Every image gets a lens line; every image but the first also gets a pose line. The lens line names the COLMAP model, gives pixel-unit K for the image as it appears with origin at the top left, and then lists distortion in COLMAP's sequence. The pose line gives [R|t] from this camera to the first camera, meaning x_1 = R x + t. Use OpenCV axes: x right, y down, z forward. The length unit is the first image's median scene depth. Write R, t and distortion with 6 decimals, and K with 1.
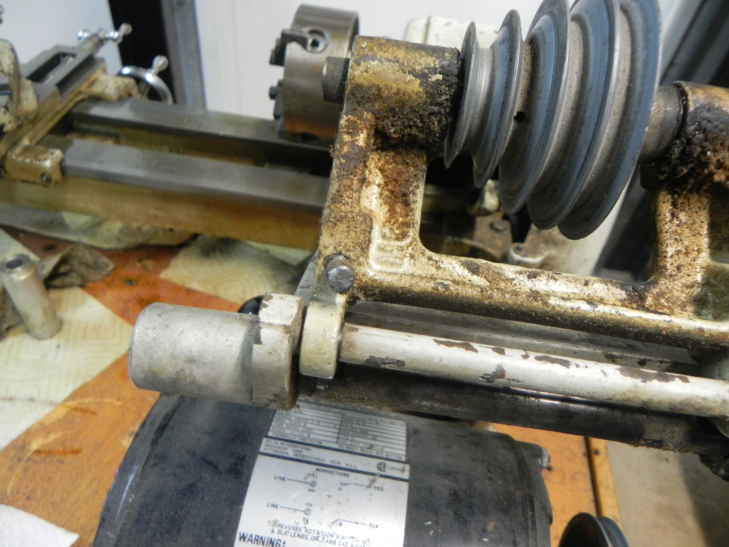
lens RADIAL K [[556.3, 0, 364.9], [0, 556.3, 273.3], [0, 0, 1]] dist [-0.009784, -0.004552]
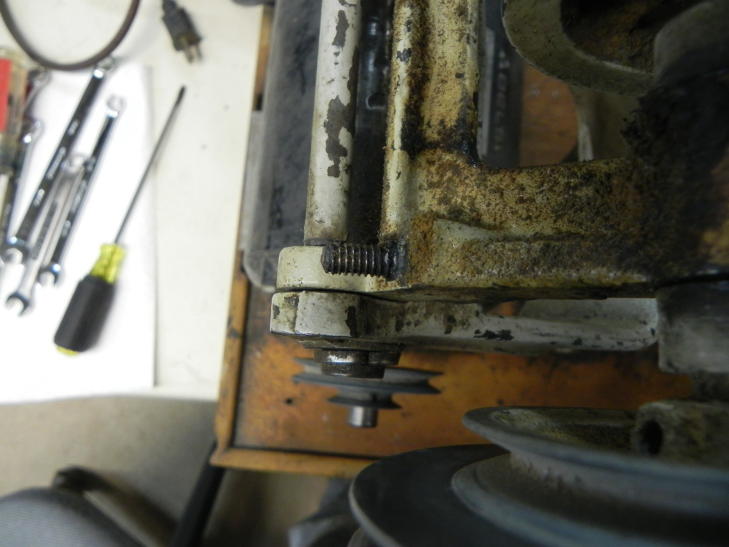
lens RADIAL K [[556.3, 0, 364.8], [0, 556.3, 276.2], [0, 0, 1]] dist [-0.009784, -0.004552]
pose [[0.050737, 0.968052, -0.245562, 0.849182], [-0.687031, 0.212287, 0.694926, -0.366906], [0.724854, 0.133450, 0.675853, 0.423234]]
